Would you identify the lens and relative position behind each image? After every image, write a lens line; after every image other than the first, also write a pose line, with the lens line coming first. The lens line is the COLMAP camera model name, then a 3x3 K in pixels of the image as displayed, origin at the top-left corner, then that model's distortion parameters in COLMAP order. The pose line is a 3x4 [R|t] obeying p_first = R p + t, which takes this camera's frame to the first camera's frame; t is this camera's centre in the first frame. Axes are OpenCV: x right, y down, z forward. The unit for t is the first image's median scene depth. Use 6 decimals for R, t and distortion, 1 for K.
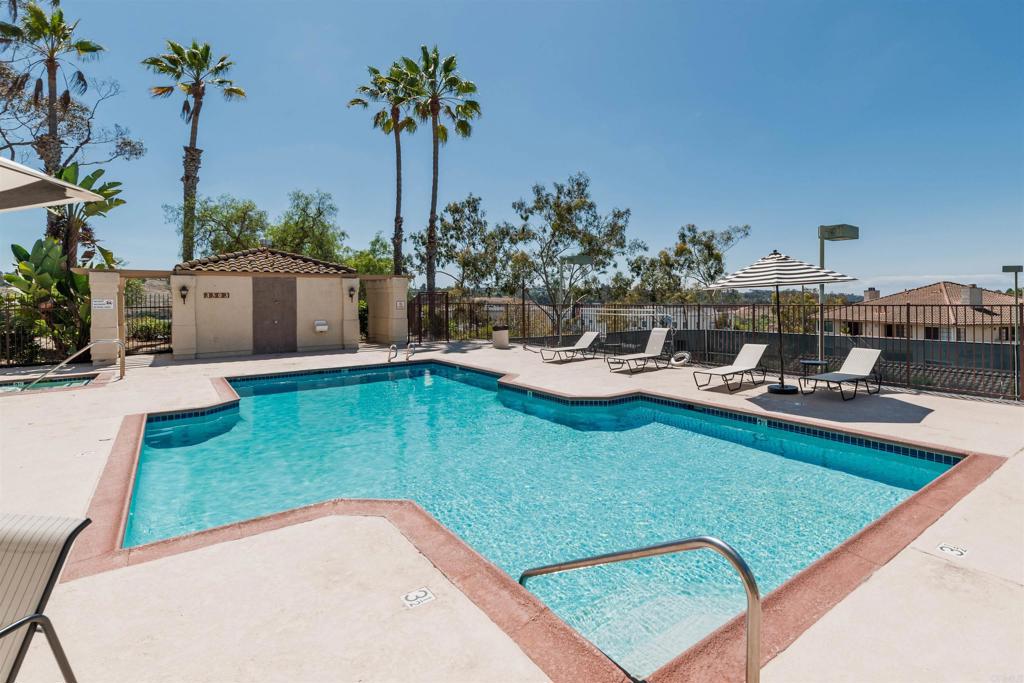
lens RADIAL K [[490.7, 0, 550.8], [0, 490.7, 299.2], [0, 0, 1]] dist [0.030092, -0.024036]
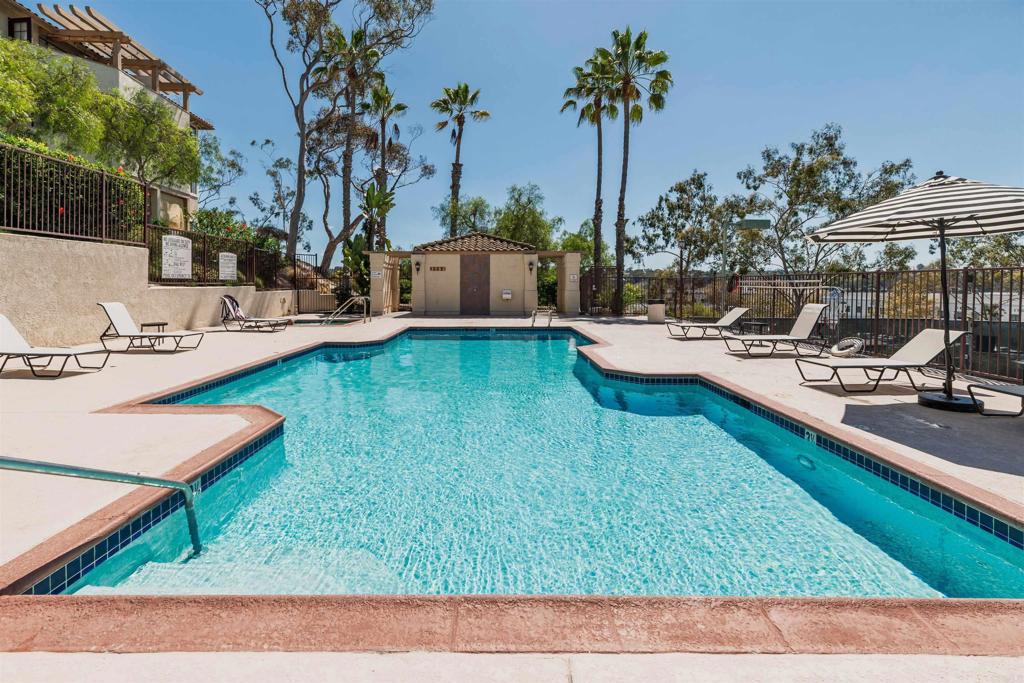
lens RADIAL K [[454.5, 0, 507.5], [0, 454.5, 291.5], [0, 0, 1]] dist [0.006462, 0.000088]
pose [[0.792438, 0.021675, -0.609568, 0.150686], [-0.010539, 0.999706, 0.021847, 0.016522], [0.609862, -0.010888, 0.792433, 0.091924]]
